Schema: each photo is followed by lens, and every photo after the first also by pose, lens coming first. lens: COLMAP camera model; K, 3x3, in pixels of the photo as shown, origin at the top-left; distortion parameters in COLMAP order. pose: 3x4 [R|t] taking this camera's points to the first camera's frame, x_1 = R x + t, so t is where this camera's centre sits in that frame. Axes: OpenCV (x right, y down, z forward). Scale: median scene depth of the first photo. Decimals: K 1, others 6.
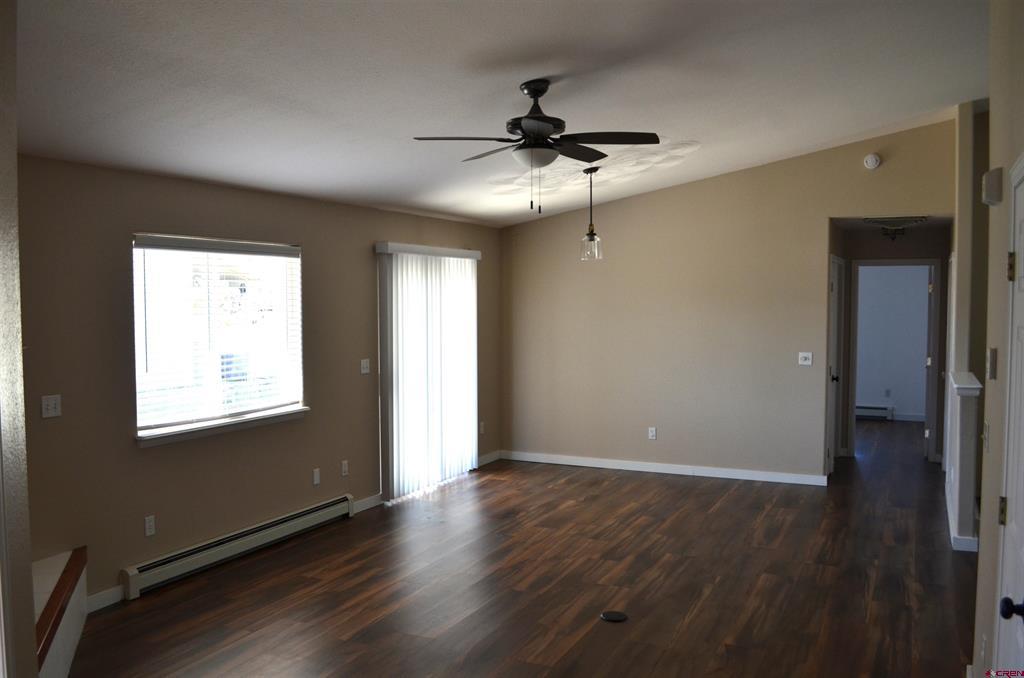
lens RADIAL K [[884.0, 0, 512.0], [0, 884.0, 339.0], [0, 0, 1]] dist [-0.044492, 0.003396]
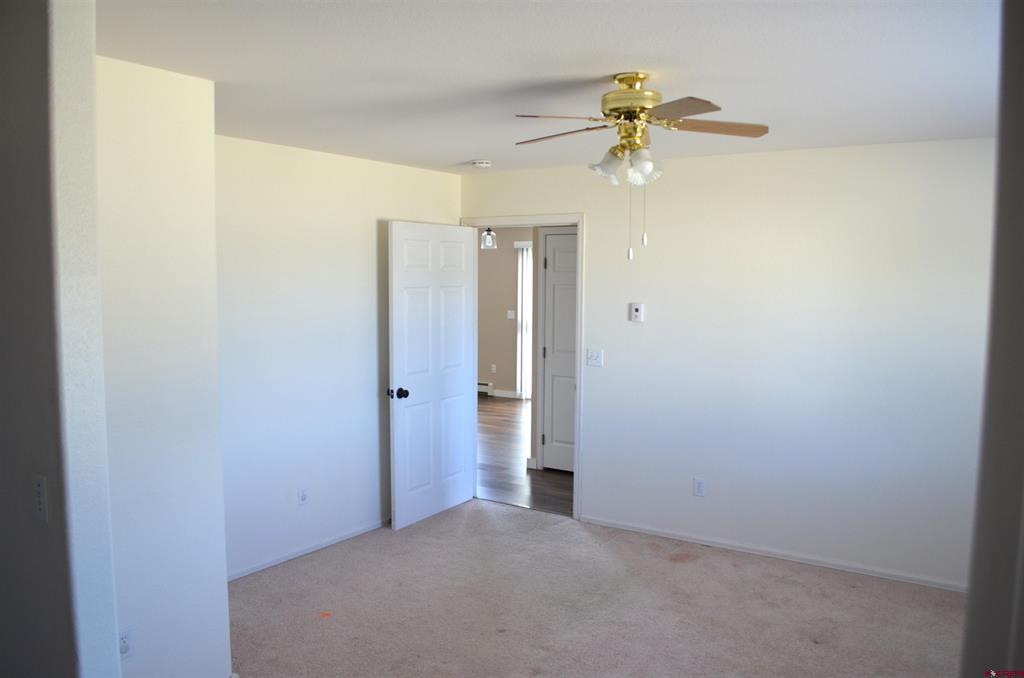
lens RADIAL K [[820.5, 0, 512.0], [0, 820.5, 339.0], [0, 0, 1]] dist [-0.073771, 0.007973]
pose [[-0.158302, 0.082900, -0.983904, 1.825191], [-0.047357, 0.994685, 0.091428, -0.086730], [0.986254, 0.061067, -0.153535, 1.629642]]
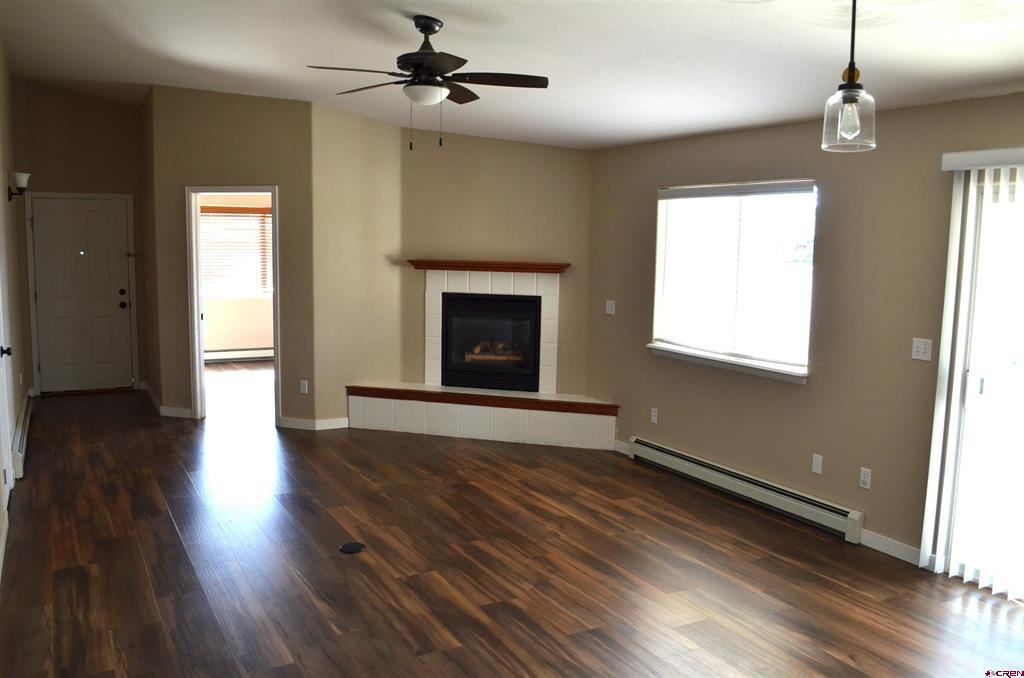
lens RADIAL K [[845.3, 0, 512.0], [0, 845.3, 339.0], [0, 0, 1]] dist [-0.062421, 0.006738]
pose [[-0.592648, 0.082527, -0.801223, 0.661245], [-0.054878, 0.988289, 0.142387, -0.060849], [0.803590, 0.128354, -0.581179, 1.454122]]
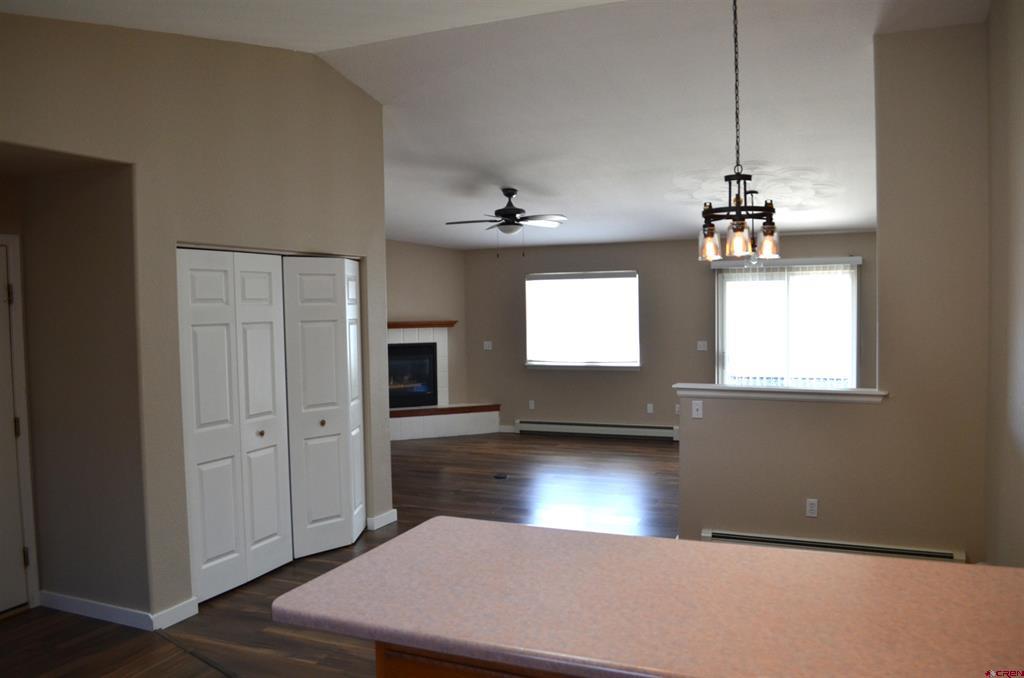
lens RADIAL K [[820.5, 0, 512.0], [0, 820.5, 339.0], [0, 0, 1]] dist [-0.073771, 0.007973]
pose [[0.019663, 0.038065, -0.999082, 1.563474], [-0.028221, 0.998898, 0.037503, -0.029008], [0.999408, 0.027458, 0.020716, 0.851503]]
